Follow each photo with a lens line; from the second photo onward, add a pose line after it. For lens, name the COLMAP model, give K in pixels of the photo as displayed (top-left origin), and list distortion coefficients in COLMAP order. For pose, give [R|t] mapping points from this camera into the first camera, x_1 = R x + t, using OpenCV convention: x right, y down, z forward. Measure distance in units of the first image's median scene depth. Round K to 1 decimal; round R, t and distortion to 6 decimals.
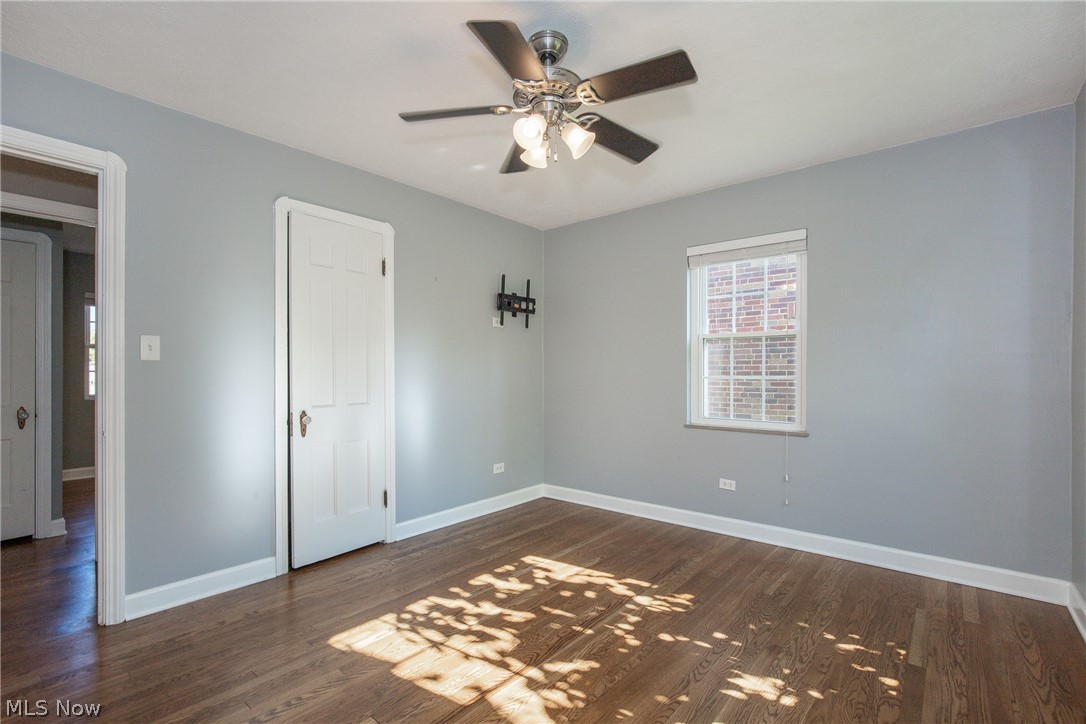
lens RADIAL K [[506.9, 0, 544.1], [0, 506.9, 378.6], [0, 0, 1]] dist [-0.018478, -0.000049]
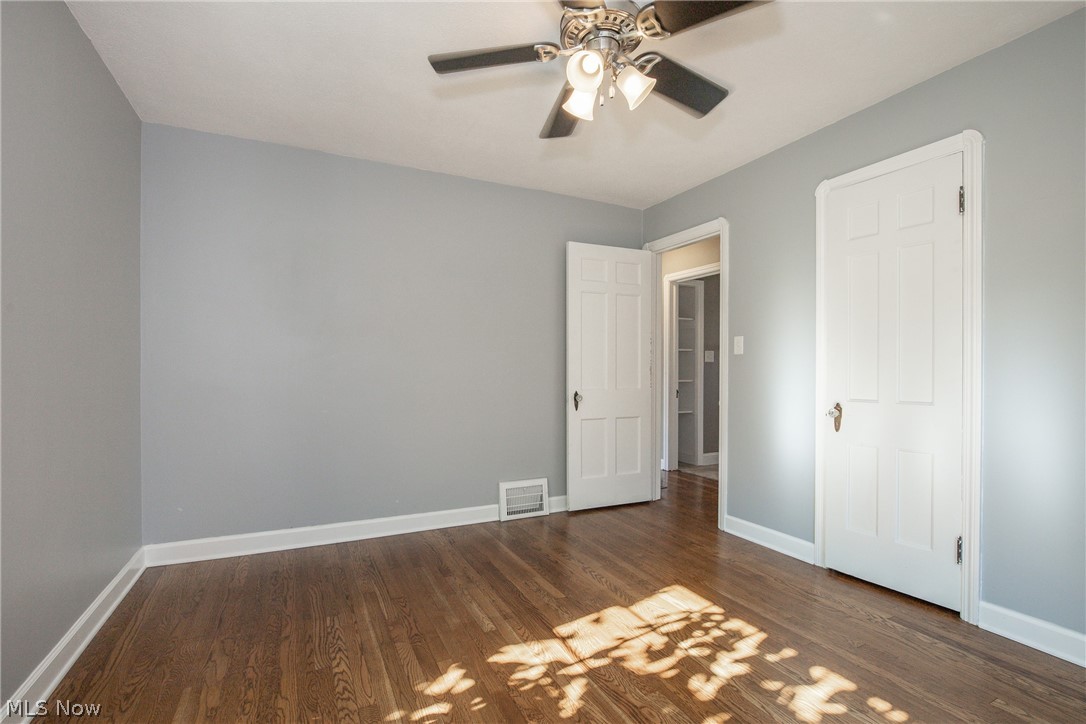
lens RADIAL K [[498.5, 0, 535.5], [0, 498.5, 364.8], [0, 0, 1]] dist [-0.001989, -0.000141]
pose [[-0.412116, -0.001864, -0.911129, 0.743772], [-0.007997, 0.999967, 0.001571, -0.002799], [0.911096, 0.007933, -0.412117, 1.107621]]
